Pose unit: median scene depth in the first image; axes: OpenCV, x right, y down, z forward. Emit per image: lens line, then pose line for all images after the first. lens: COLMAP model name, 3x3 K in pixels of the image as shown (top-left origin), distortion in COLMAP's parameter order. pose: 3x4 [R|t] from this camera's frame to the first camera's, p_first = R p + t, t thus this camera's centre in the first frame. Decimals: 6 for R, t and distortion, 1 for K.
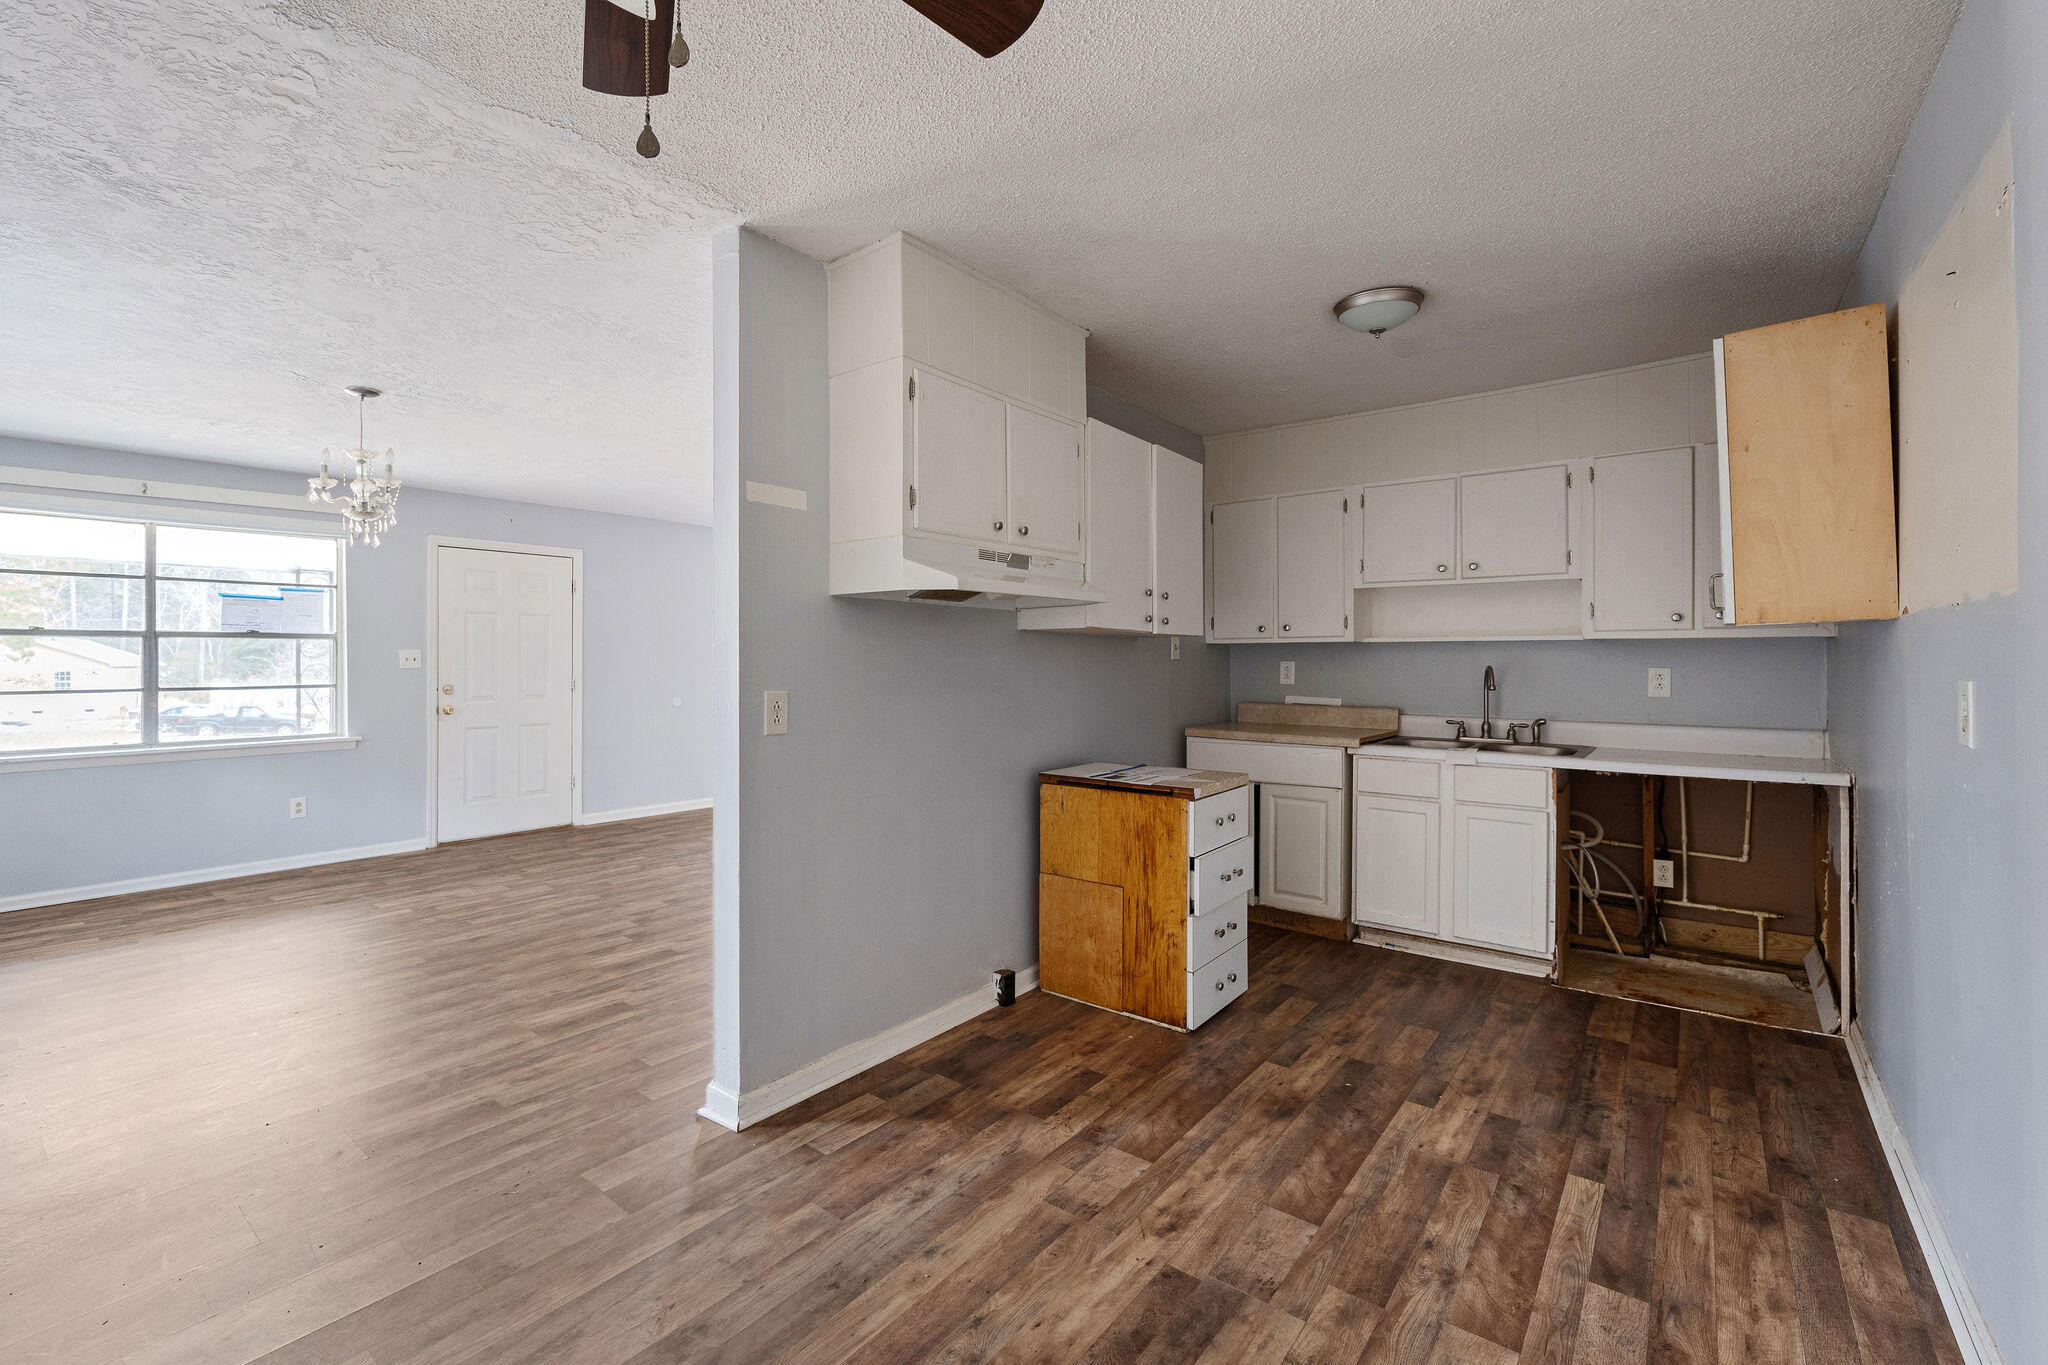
lens RADIAL K [[884.2, 0, 1000.3], [0, 884.2, 658.0], [0, 0, 1]] dist [-0.001495, -0.000314]
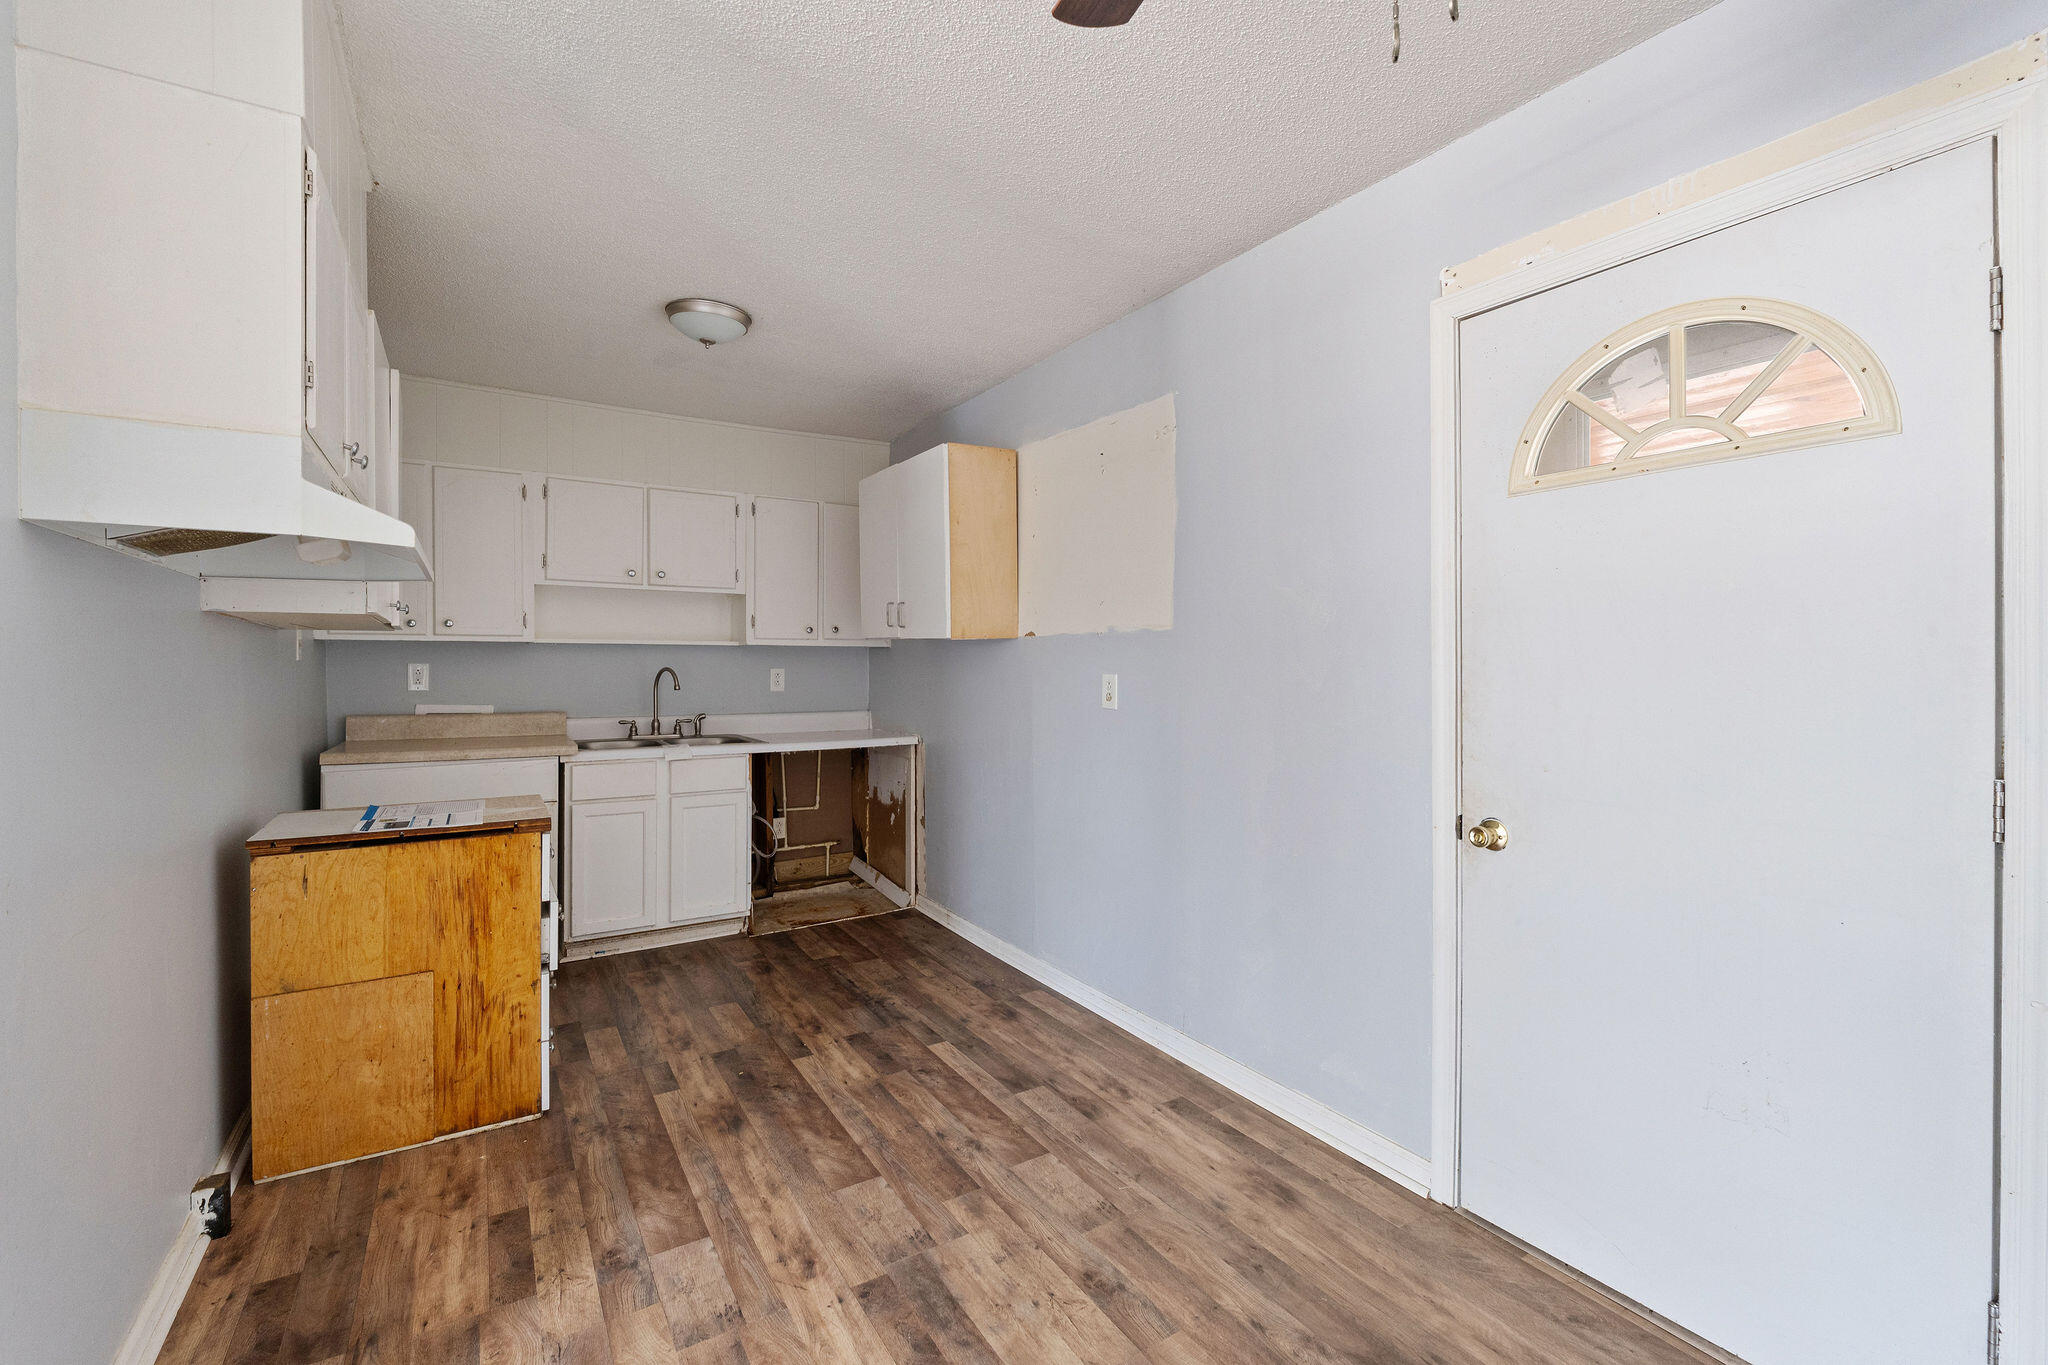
lens RADIAL K [[857.0, 0, 1019.1], [0, 857.0, 668.1], [0, 0, 1]] dist [-0.010916, -0.000186]
pose [[0.329341, -0.005012, 0.944198, -0.393182], [-0.003575, 0.999972, 0.006555, 0.001601], [-0.944204, -0.005535, 0.329314, 0.329386]]
